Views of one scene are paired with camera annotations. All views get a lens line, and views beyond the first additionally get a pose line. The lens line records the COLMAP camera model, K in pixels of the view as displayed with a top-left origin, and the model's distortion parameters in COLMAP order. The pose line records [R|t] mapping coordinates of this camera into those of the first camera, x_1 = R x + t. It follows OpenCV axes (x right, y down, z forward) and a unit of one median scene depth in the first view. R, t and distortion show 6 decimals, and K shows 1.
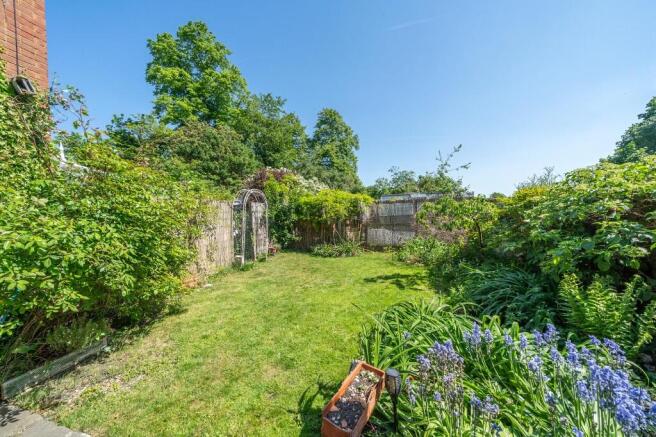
lens RADIAL K [[229.0, 0, 326.9], [0, 229.0, 217.4], [0, 0, 1]] dist [-0.002565, -0.000229]
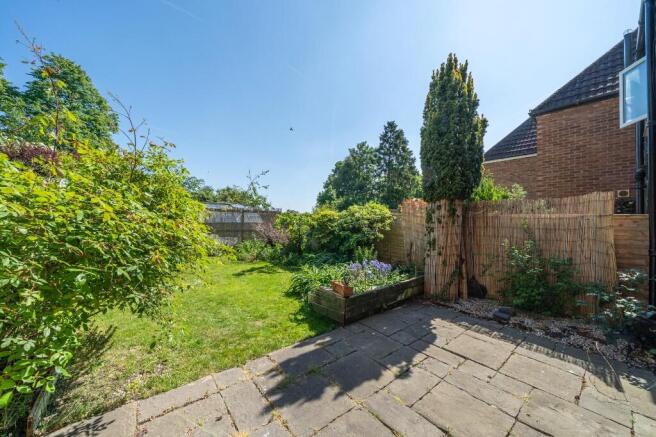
lens RADIAL K [[235.0, 0, 331.3], [0, 235.0, 219.1], [0, 0, 1]] dist [-0.001097, -0.000090]
pose [[0.563769, 0.041270, 0.824901, -0.294130], [-0.019904, 0.999140, -0.036384, 0.004956], [-0.825693, 0.004093, 0.564105, -0.069583]]
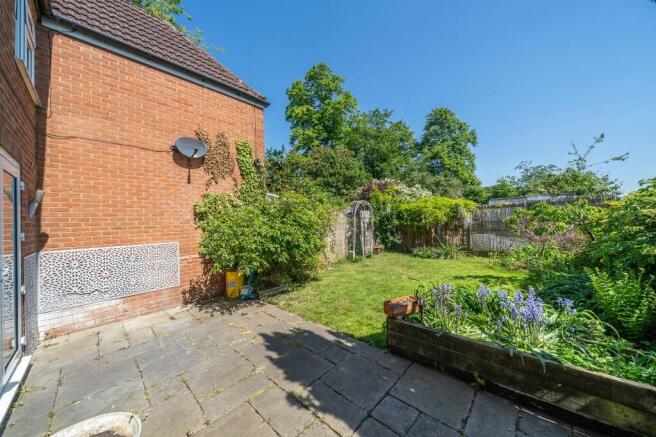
lens RADIAL K [[229.0, 0, 326.9], [0, 229.0, 217.4], [0, 0, 1]] dist [-0.002565, -0.000229]
pose [[0.890685, -0.010119, -0.454509, 0.061127], [0.001242, 0.999803, -0.019824, -0.002311], [0.454620, 0.017093, 0.890521, -0.160428]]
